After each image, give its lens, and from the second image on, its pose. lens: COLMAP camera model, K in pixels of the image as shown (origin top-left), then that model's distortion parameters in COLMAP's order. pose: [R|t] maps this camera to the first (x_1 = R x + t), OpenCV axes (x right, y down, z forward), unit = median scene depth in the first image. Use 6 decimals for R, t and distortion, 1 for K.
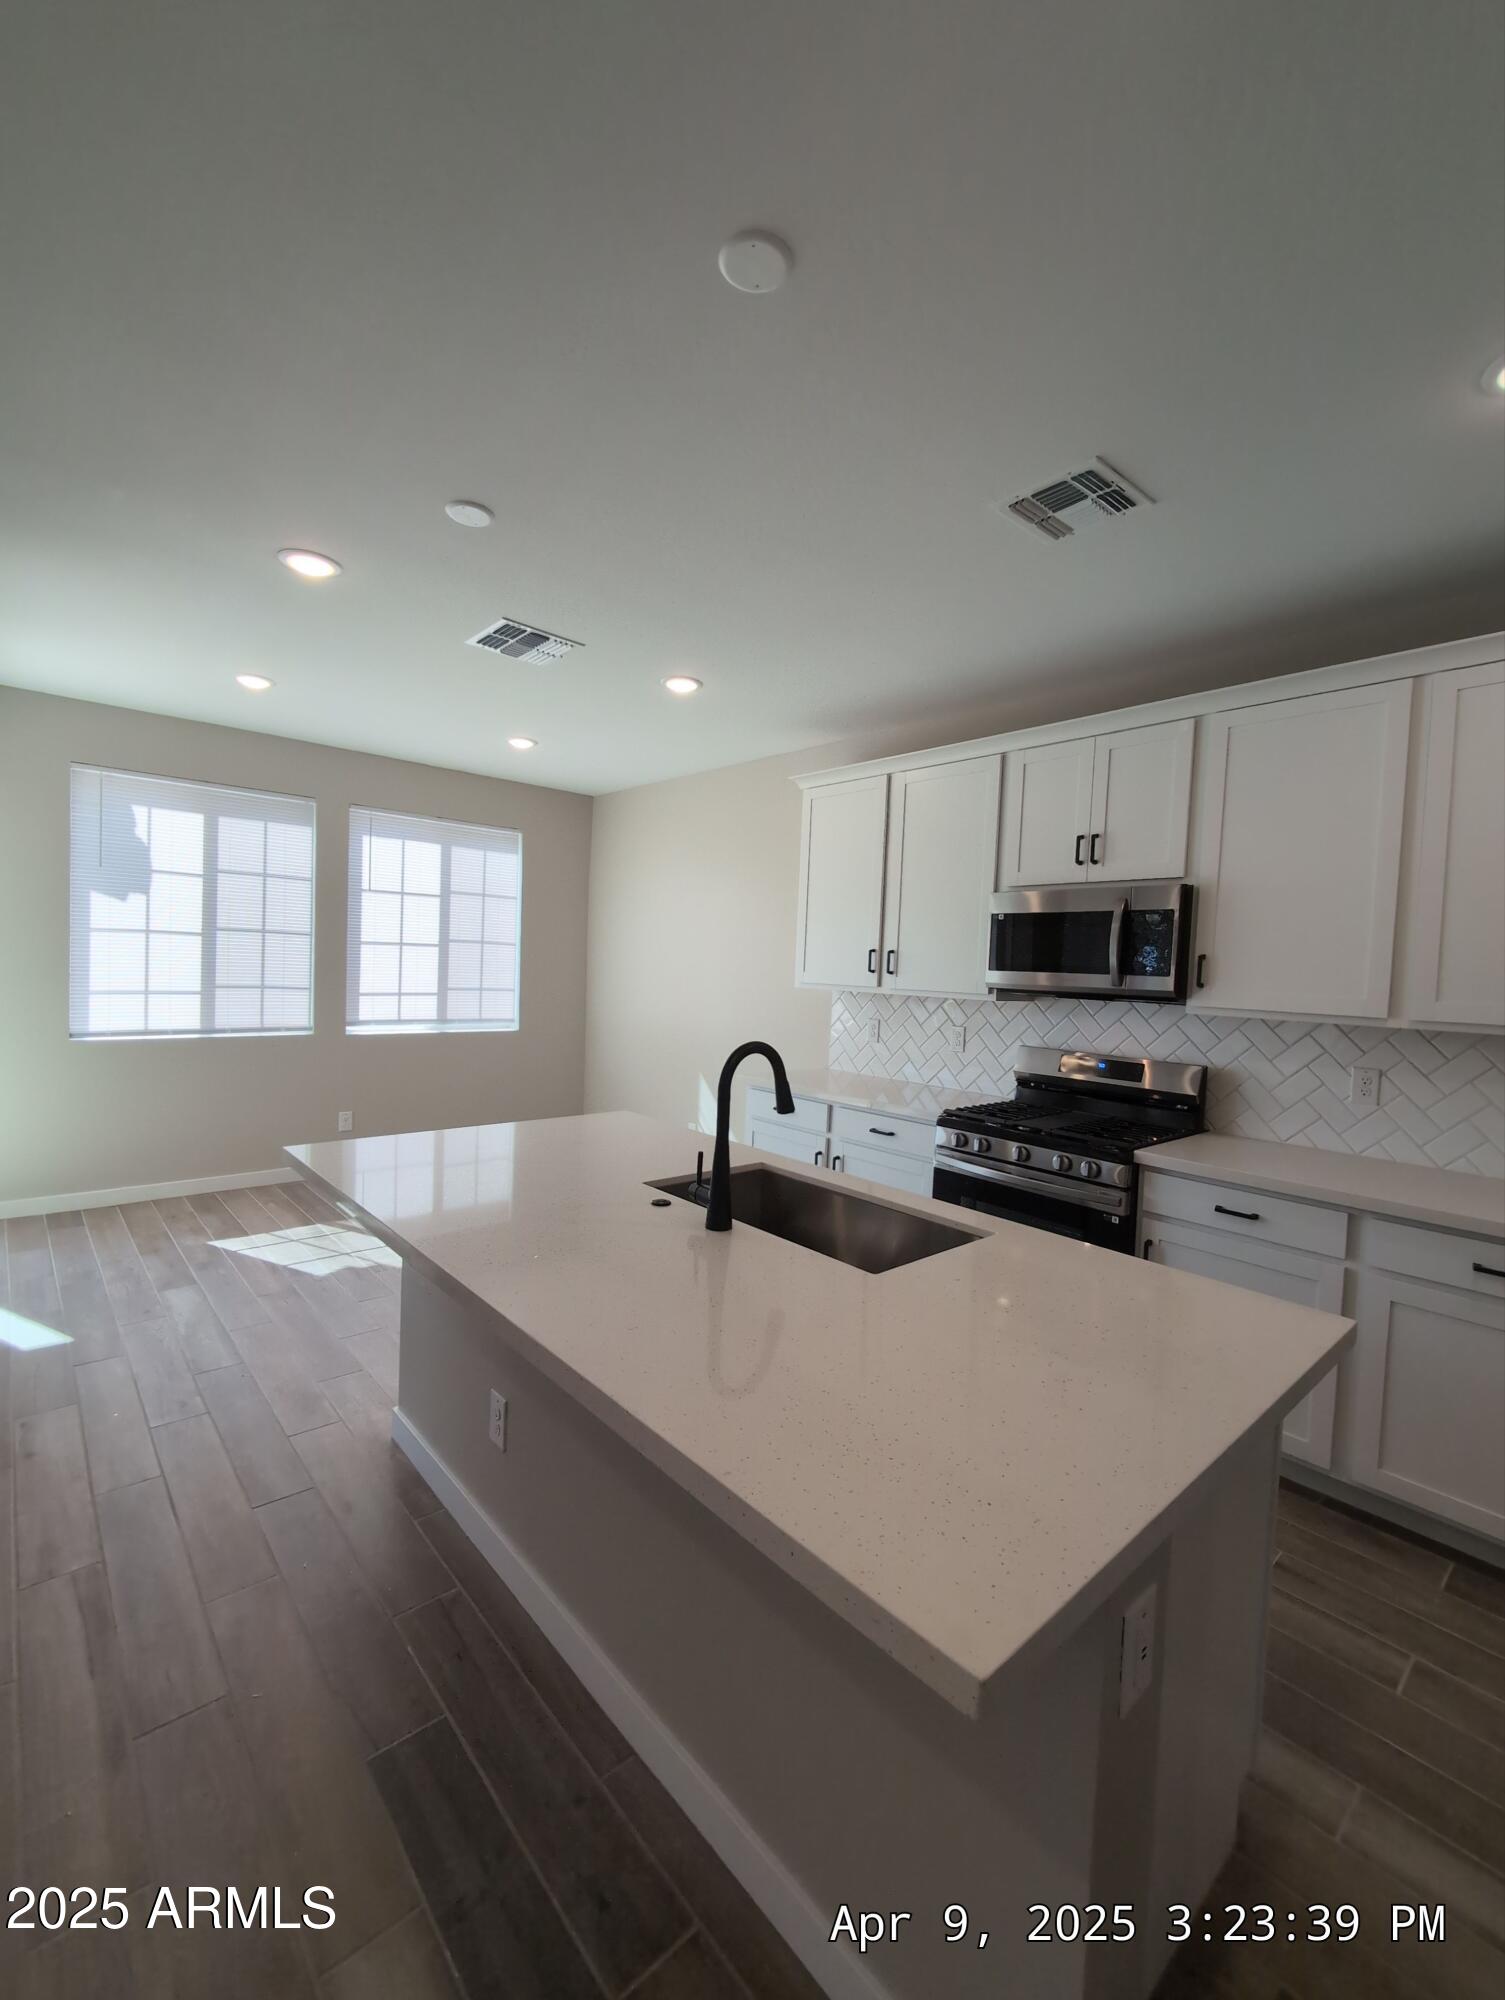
lens RADIAL K [[834.1, 0, 757.4], [0, 834.1, 1000.0], [0, 0, 1]] dist [0.011012, -0.005477]
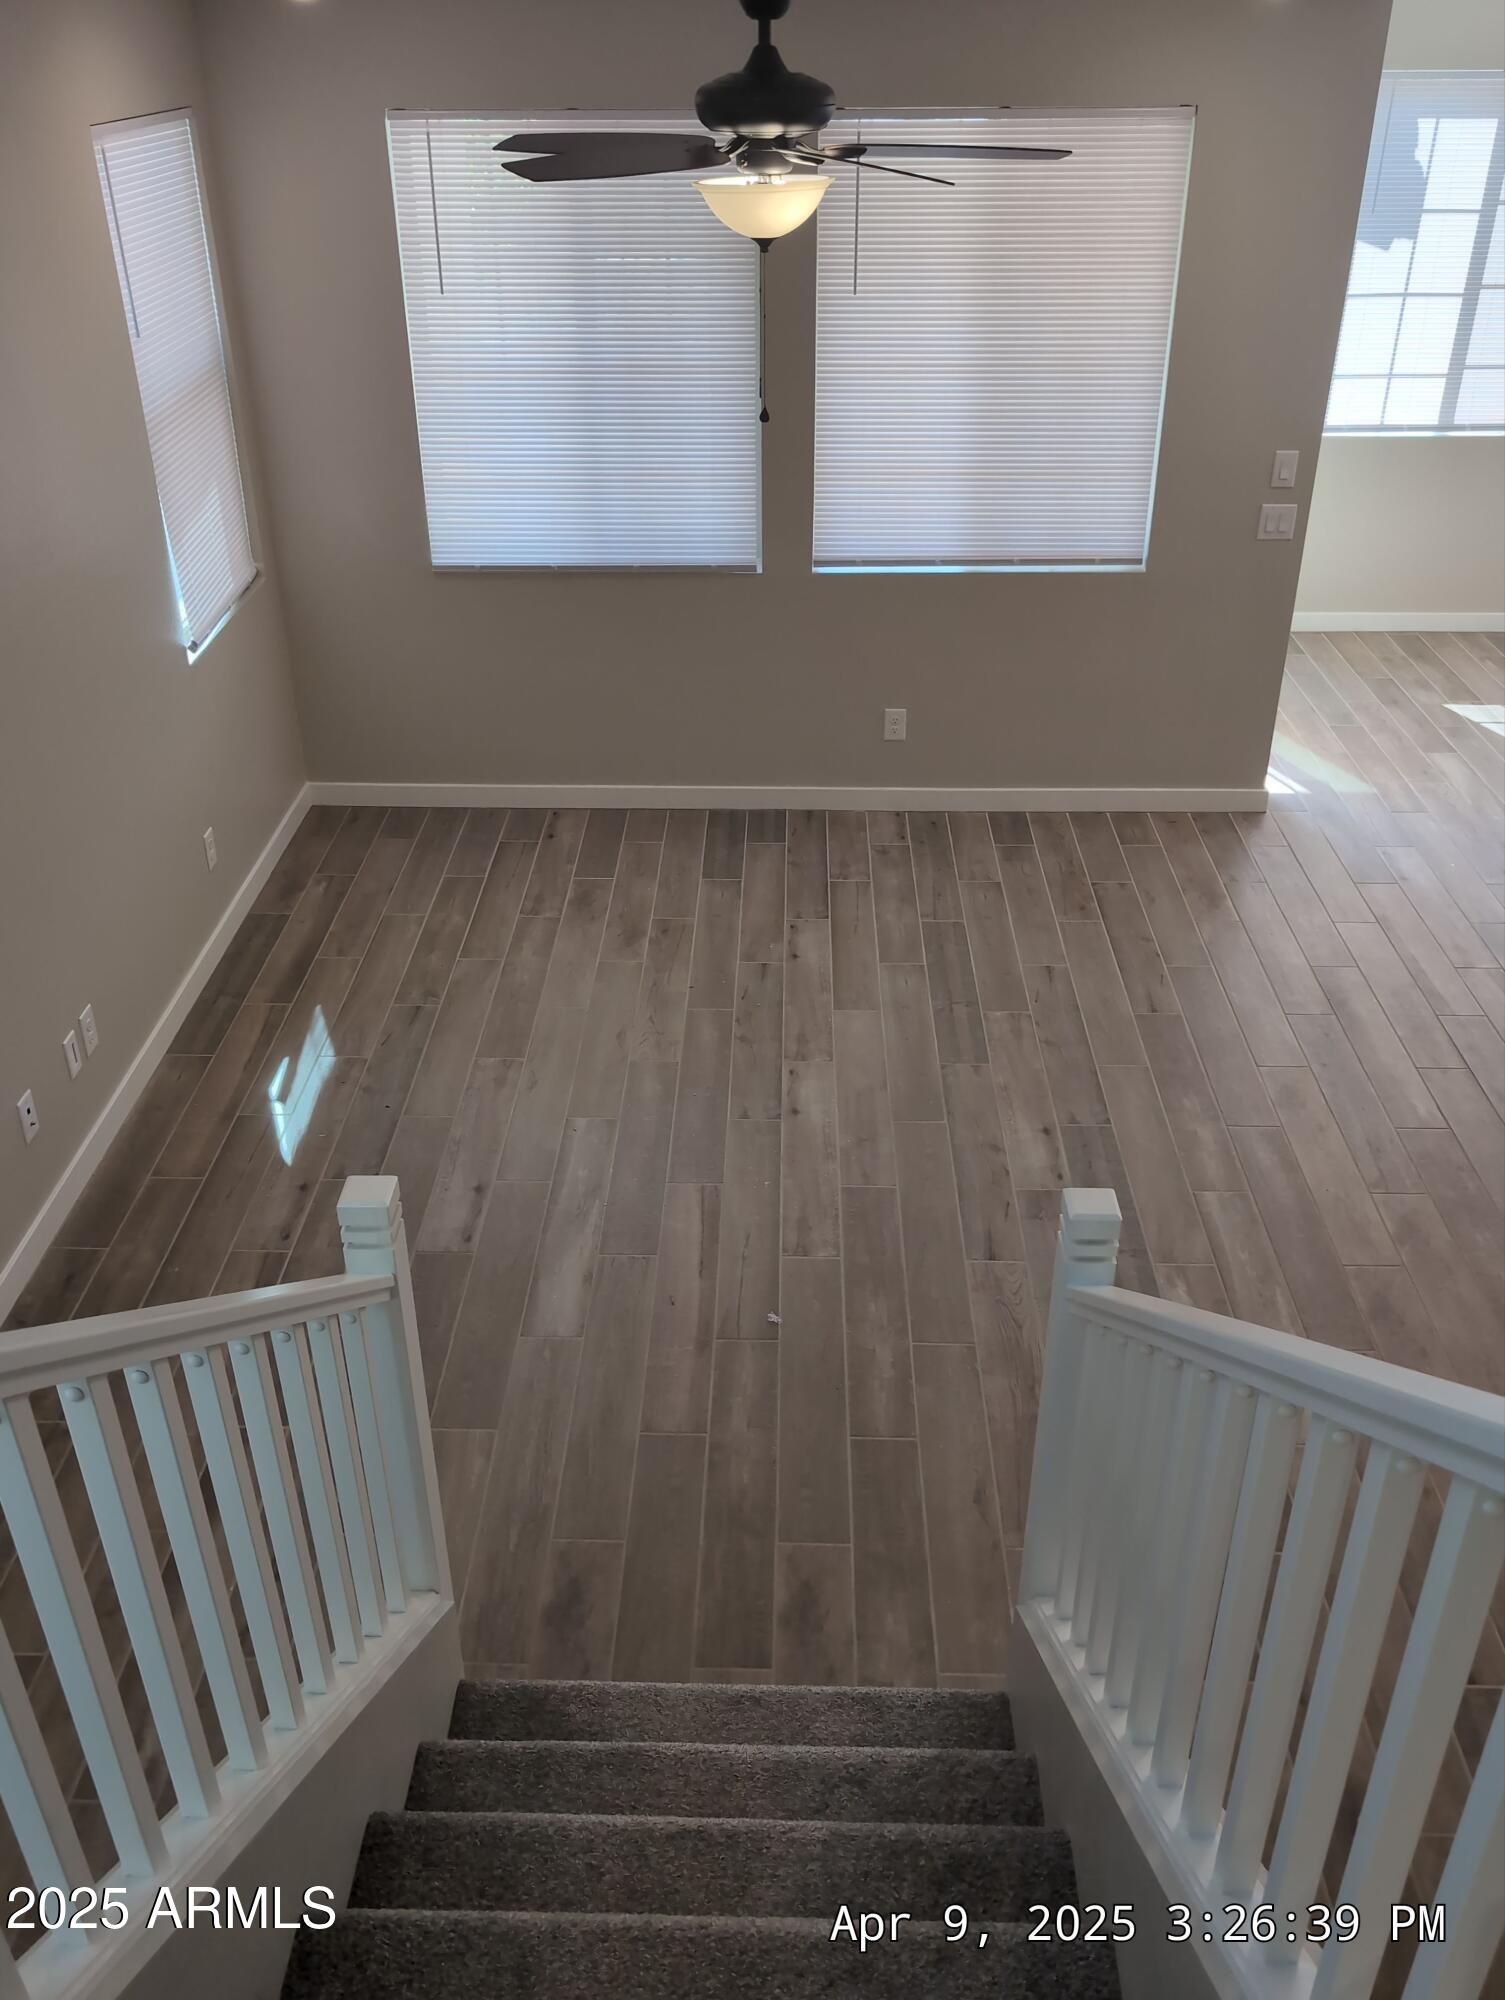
lens RADIAL K [[1700.1, 0, 750.4], [0, 1700.1, 1004.3], [0, 0, 1]] dist [0.040794, -0.072765]
pose [[0.728692, 0.313517, -0.608864, 0.019245], [0.005185, 0.886507, 0.462686, -0.302737], [0.684822, -0.340312, 0.644365, -0.877894]]
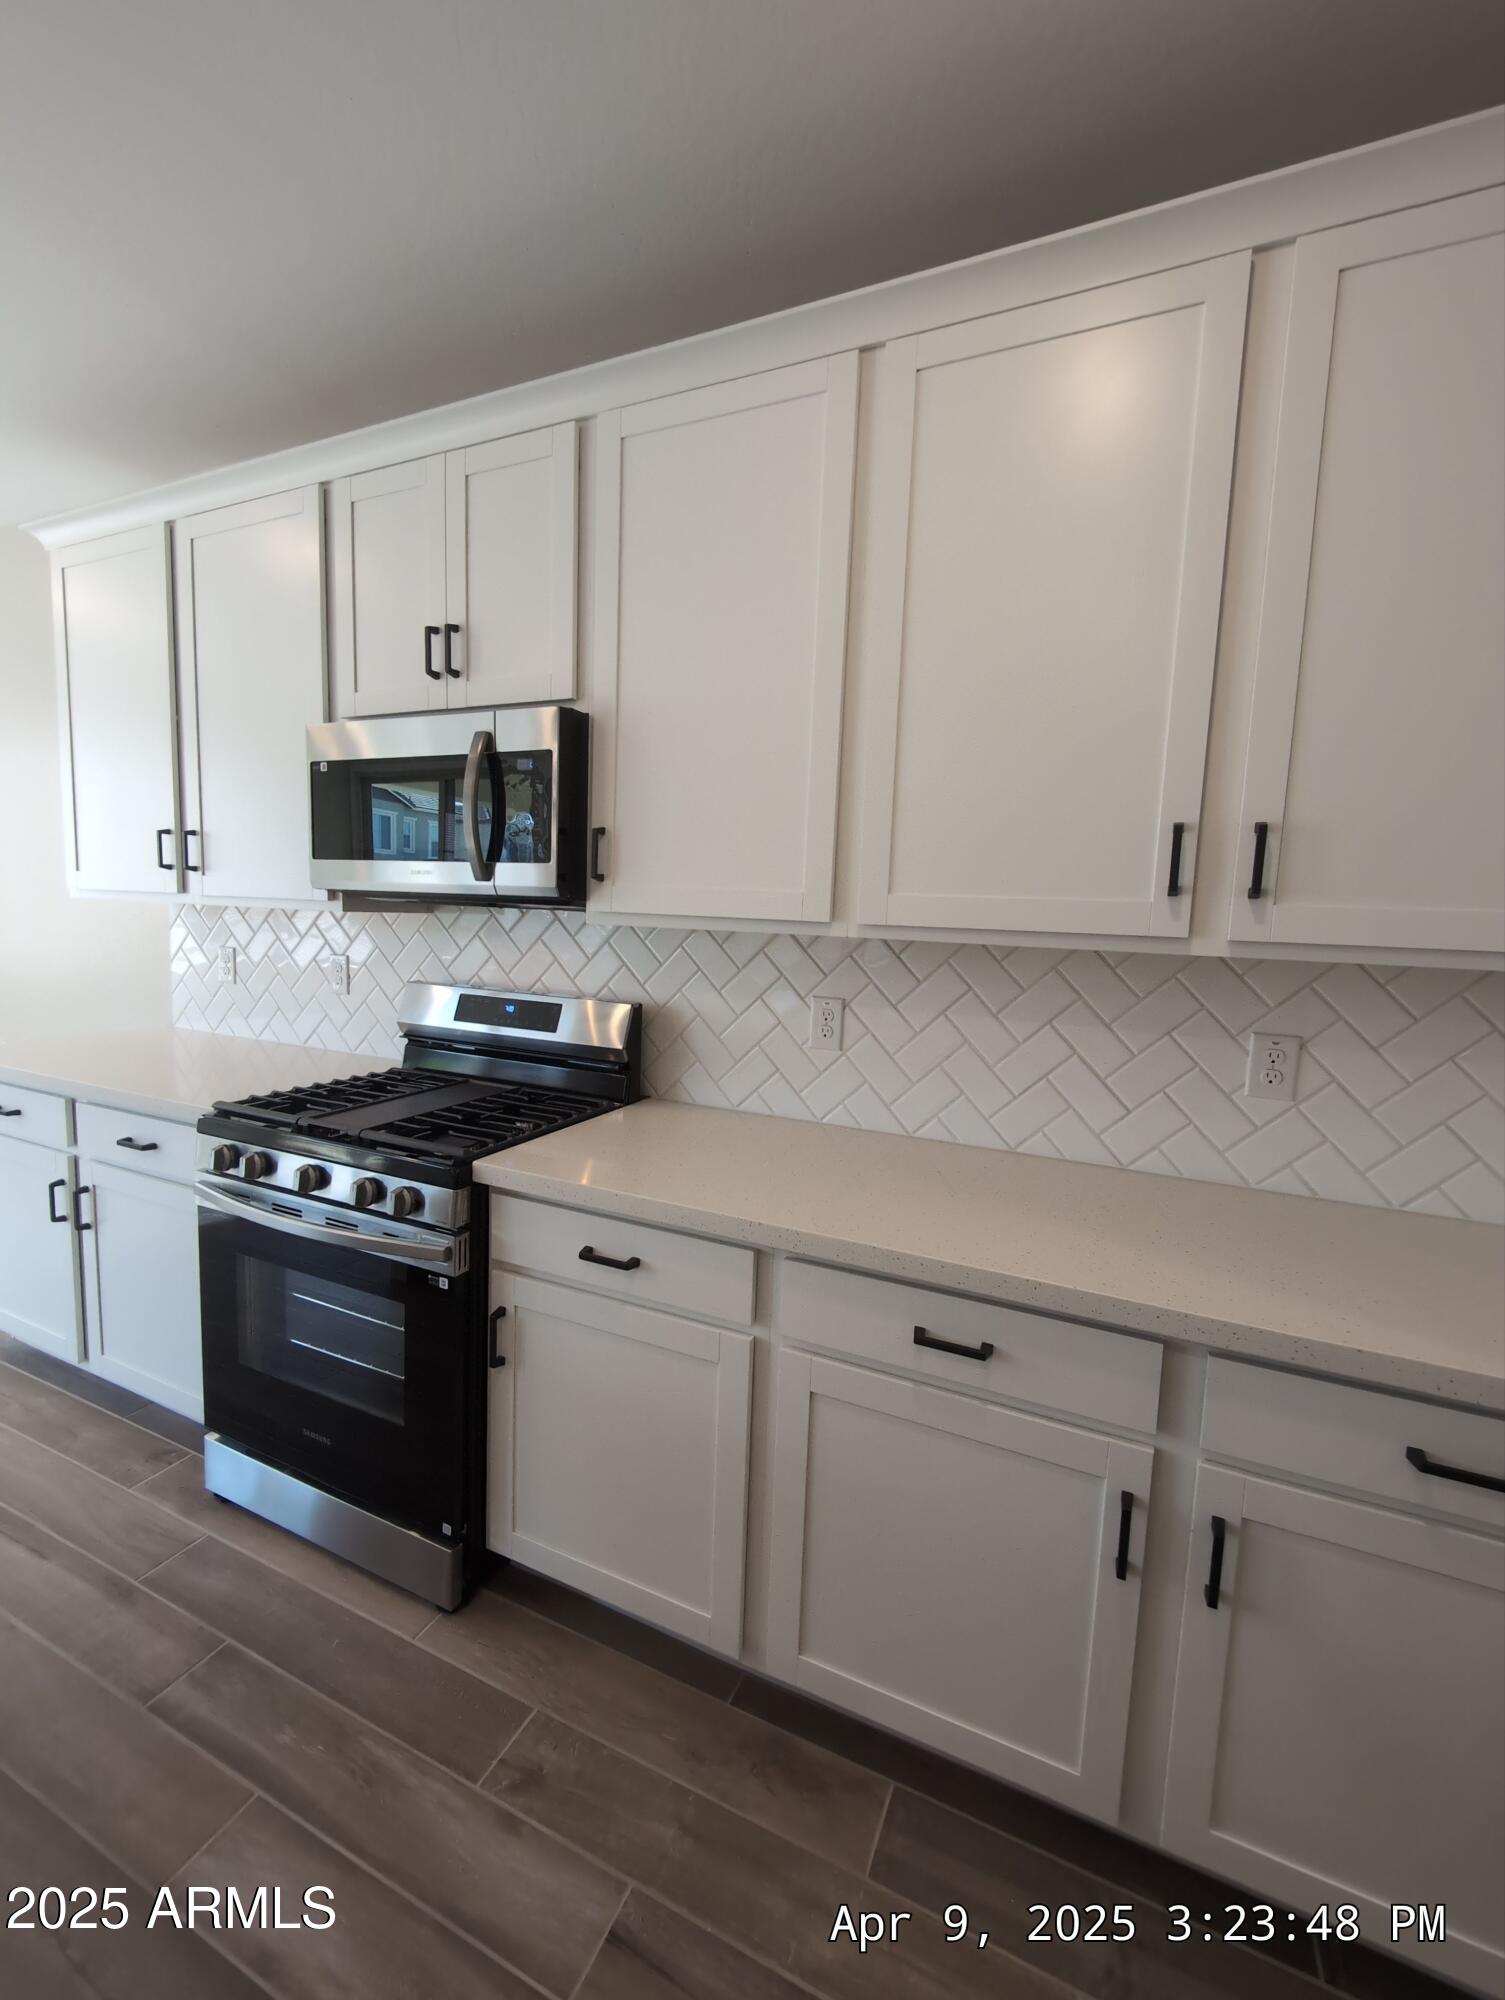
lens RADIAL K [[834.1, 0, 758.3], [0, 834.1, 1004.2], [0, 0, 1]] dist [0.011012, -0.005477]
pose [[0.917143, -0.056485, 0.394535, 0.305669], [0.019380, 0.995056, 0.097410, 0.014291], [-0.398086, -0.081693, 0.913703, 0.299291]]
